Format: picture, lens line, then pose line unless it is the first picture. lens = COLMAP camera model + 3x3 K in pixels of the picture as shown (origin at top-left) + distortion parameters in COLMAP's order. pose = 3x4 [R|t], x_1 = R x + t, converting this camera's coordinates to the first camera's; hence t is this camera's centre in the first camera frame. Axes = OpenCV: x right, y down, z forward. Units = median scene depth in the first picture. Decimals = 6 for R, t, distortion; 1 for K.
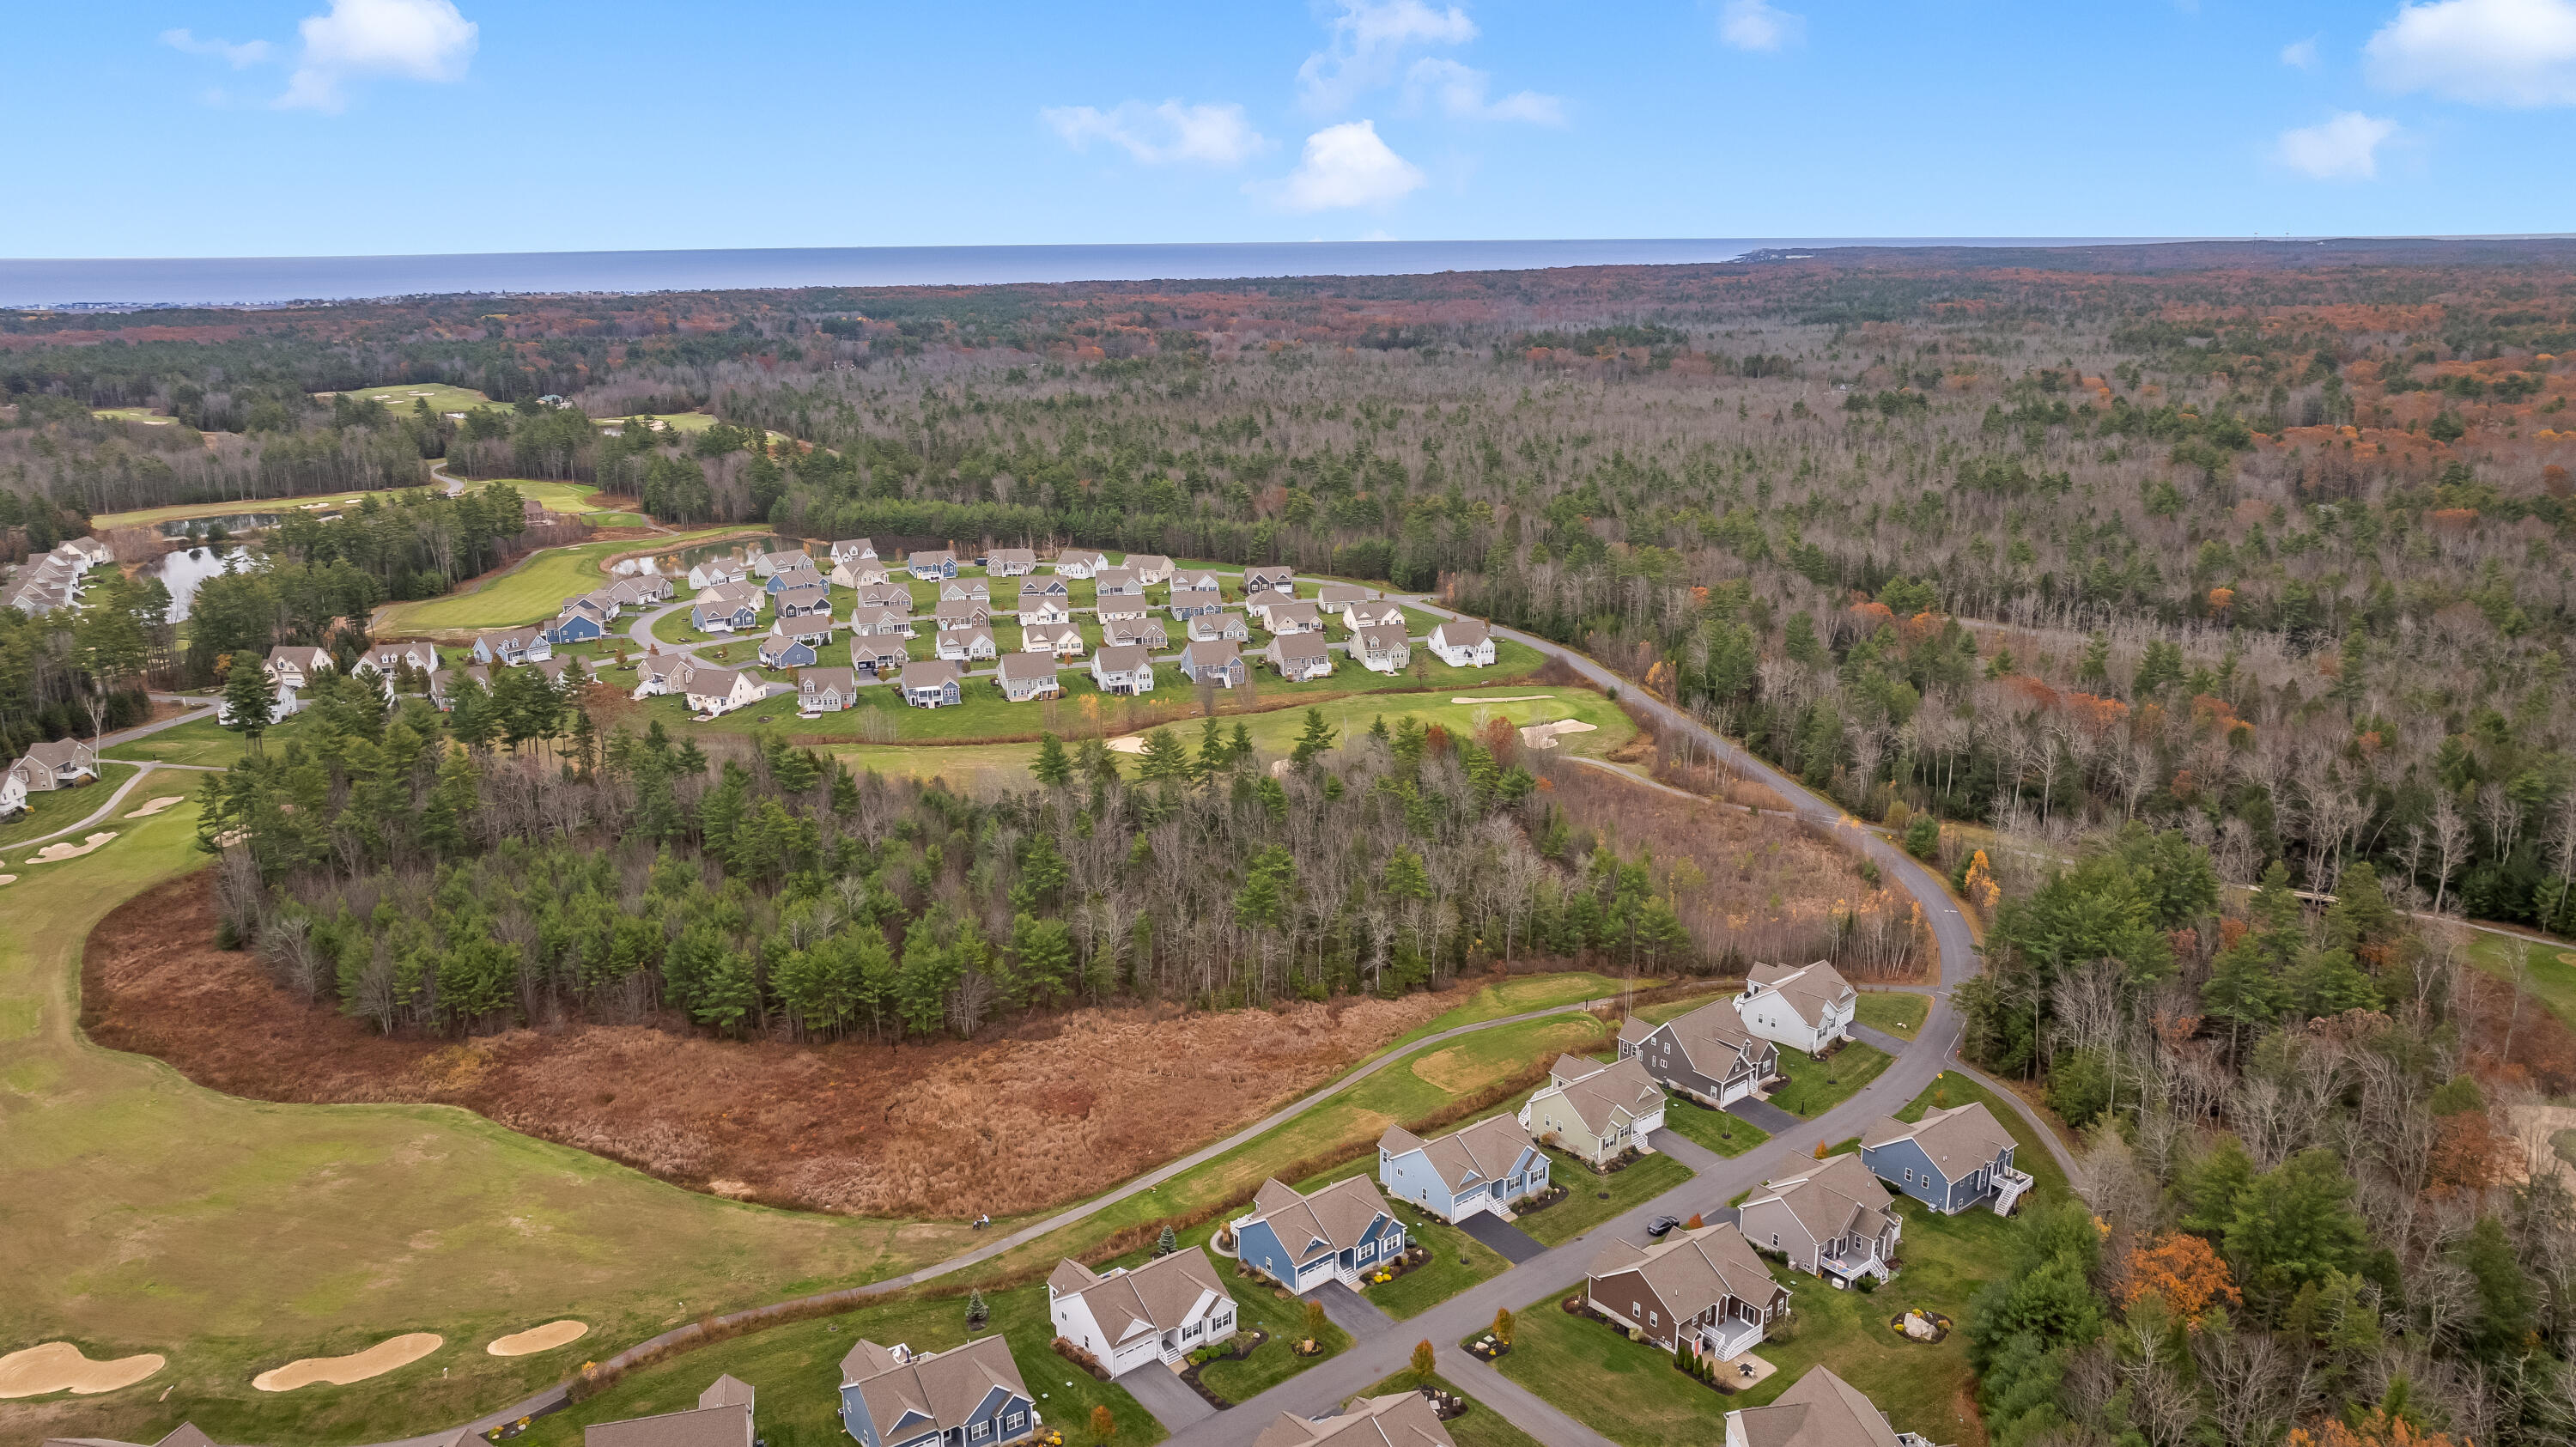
lens RADIAL K [[1819.0, 0, 1269.0], [0, 1819.0, 712.8], [0, 0, 1]] dist [-0.018852, -0.001421]
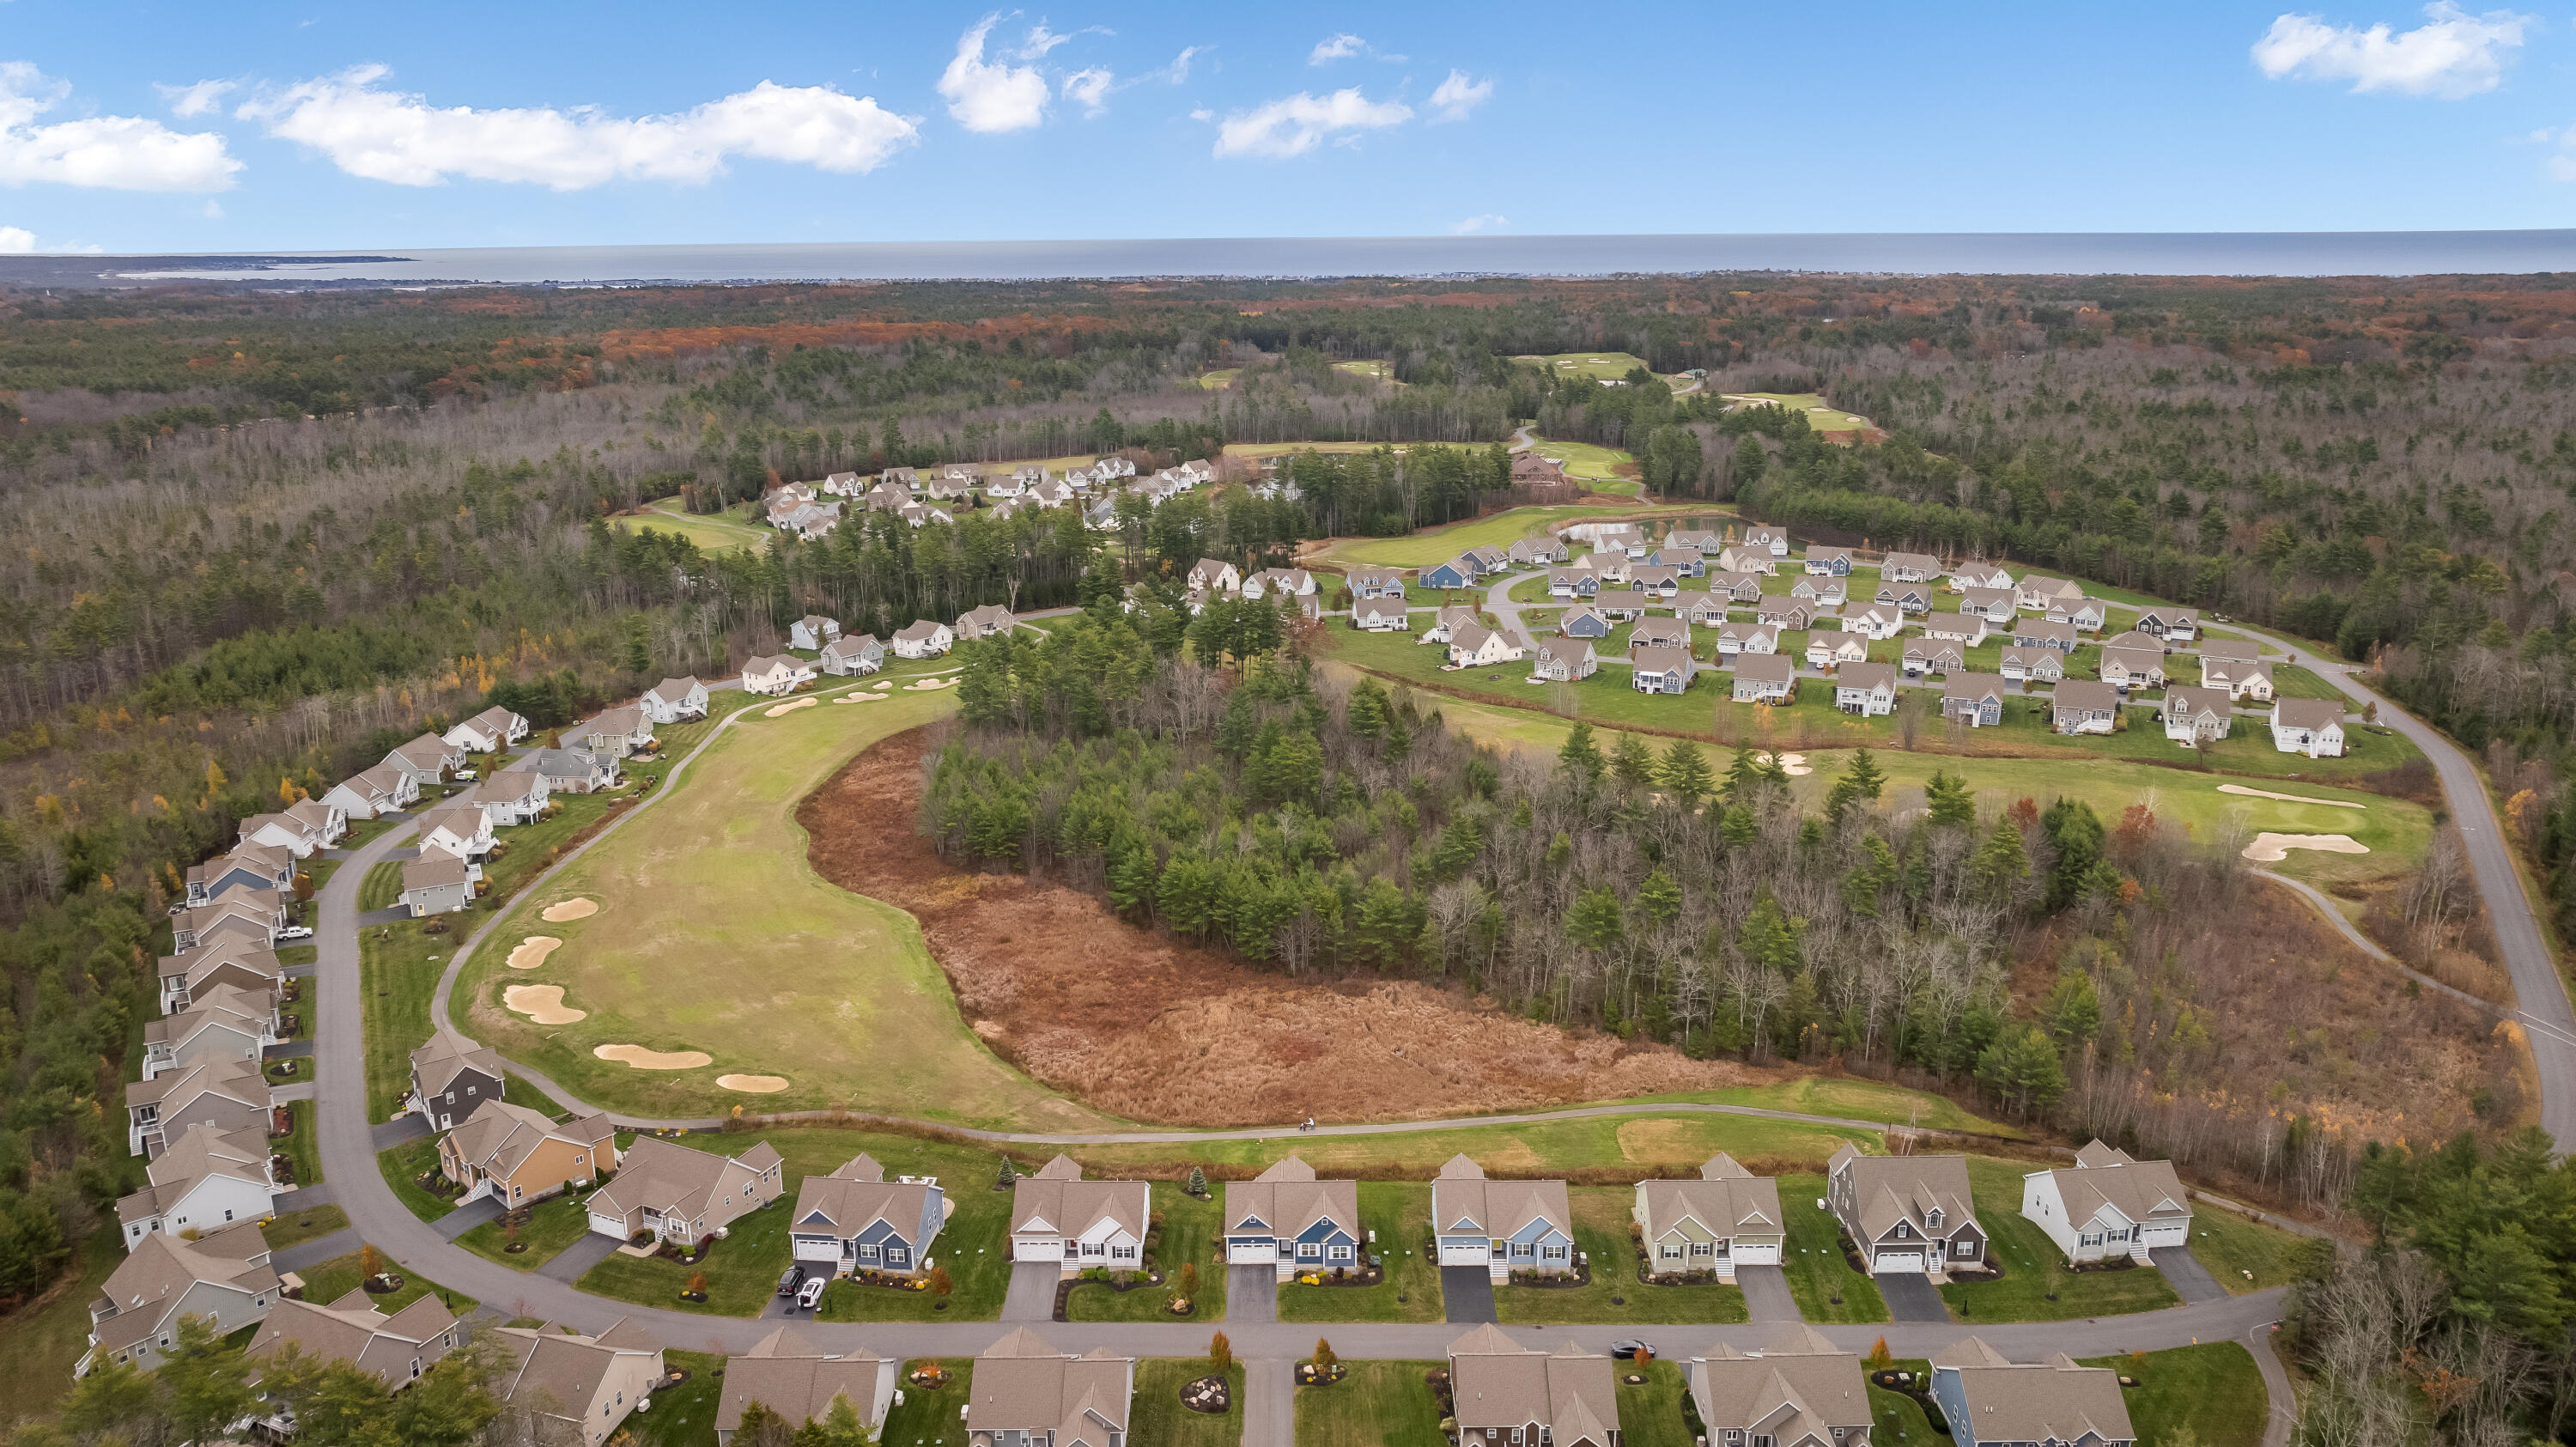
lens RADIAL K [[1819.0, 0, 1267.1], [0, 1819.0, 735.7], [0, 0, 1]] dist [-0.018852, -0.001421]
pose [[0.768664, 0.174751, -0.615319, 0.351223], [-0.161797, 0.983794, 0.077280, -0.029876], [0.618852, 0.040154, 0.784481, 0.119265]]
